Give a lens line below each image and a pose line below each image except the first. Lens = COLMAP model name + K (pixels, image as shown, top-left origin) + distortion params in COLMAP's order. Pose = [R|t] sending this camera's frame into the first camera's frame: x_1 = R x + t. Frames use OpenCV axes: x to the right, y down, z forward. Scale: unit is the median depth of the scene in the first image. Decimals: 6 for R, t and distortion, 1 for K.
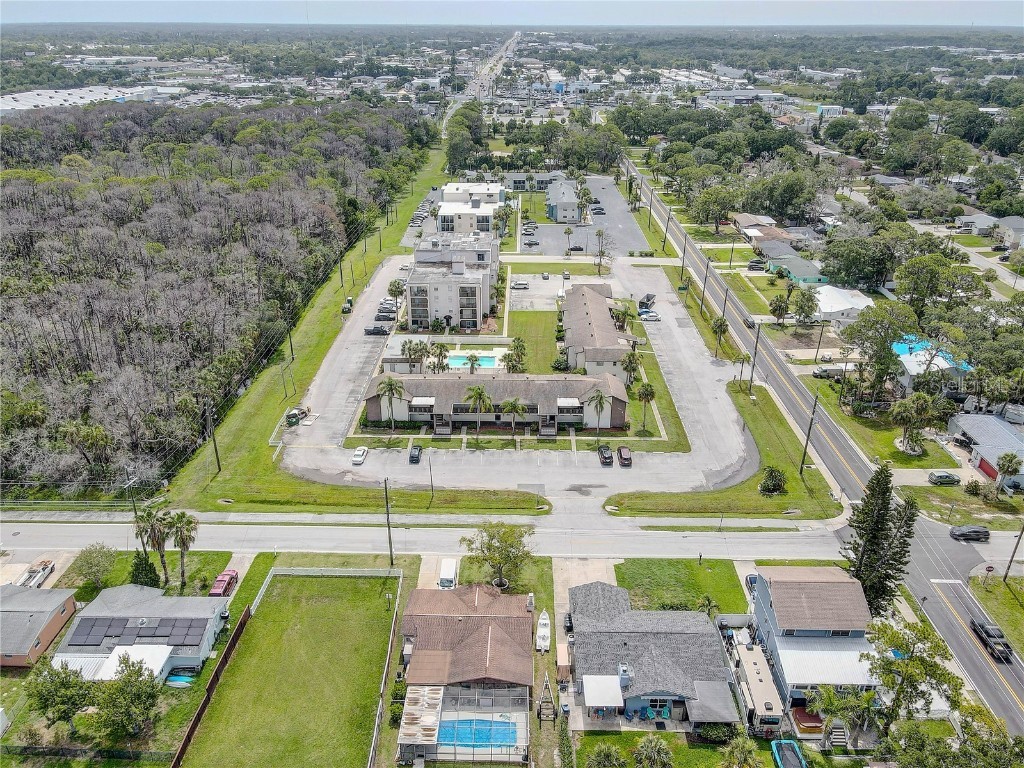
lens RADIAL K [[751.4, 0, 513.9], [0, 751.4, 381.4], [0, 0, 1]] dist [0.000233, 0.026406]
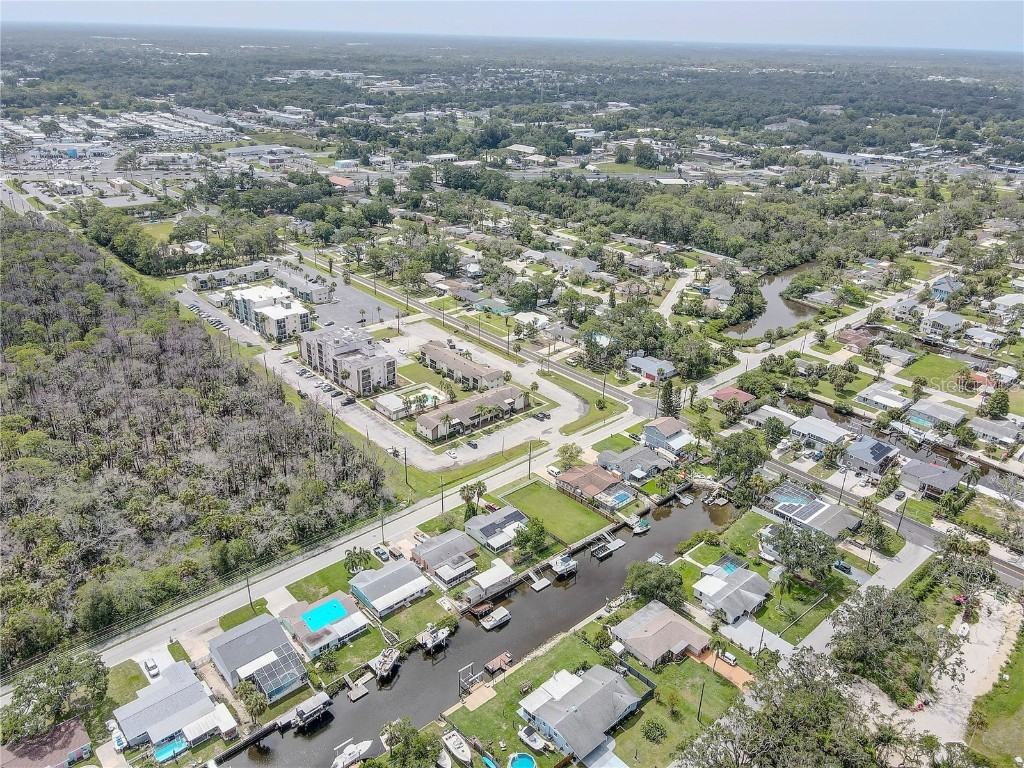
lens RADIAL K [[751.4, 0, 510.0], [0, 751.4, 382.2], [0, 0, 1]] dist [0.000233, 0.026406]
pose [[0.735751, -0.273169, 0.619717, -1.117040], [0.270993, 0.957346, 0.100262, -0.213754], [-0.620672, 0.094171, 0.778395, -0.594919]]
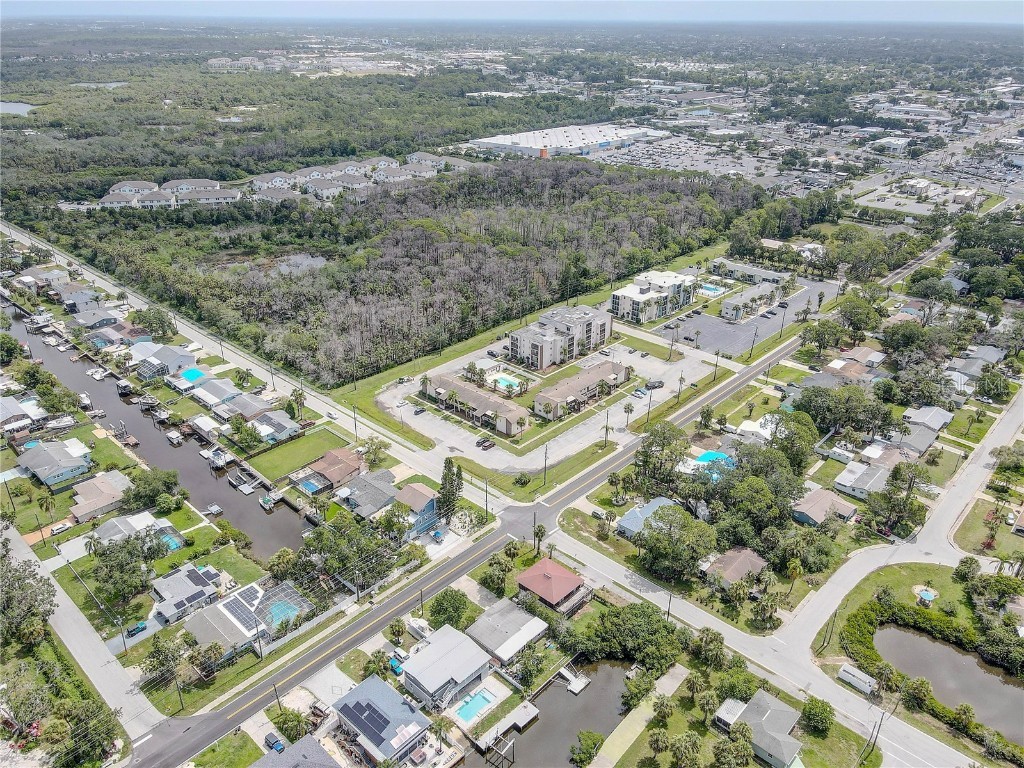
lens RADIAL K [[751.4, 0, 512.5], [0, 751.4, 384.6], [0, 0, 1]] dist [0.000233, 0.026406]
pose [[0.741920, 0.299069, -0.600094, 1.164477], [-0.294391, 0.949426, 0.109199, -0.252046], [0.602403, 0.095645, 0.792441, -0.484392]]
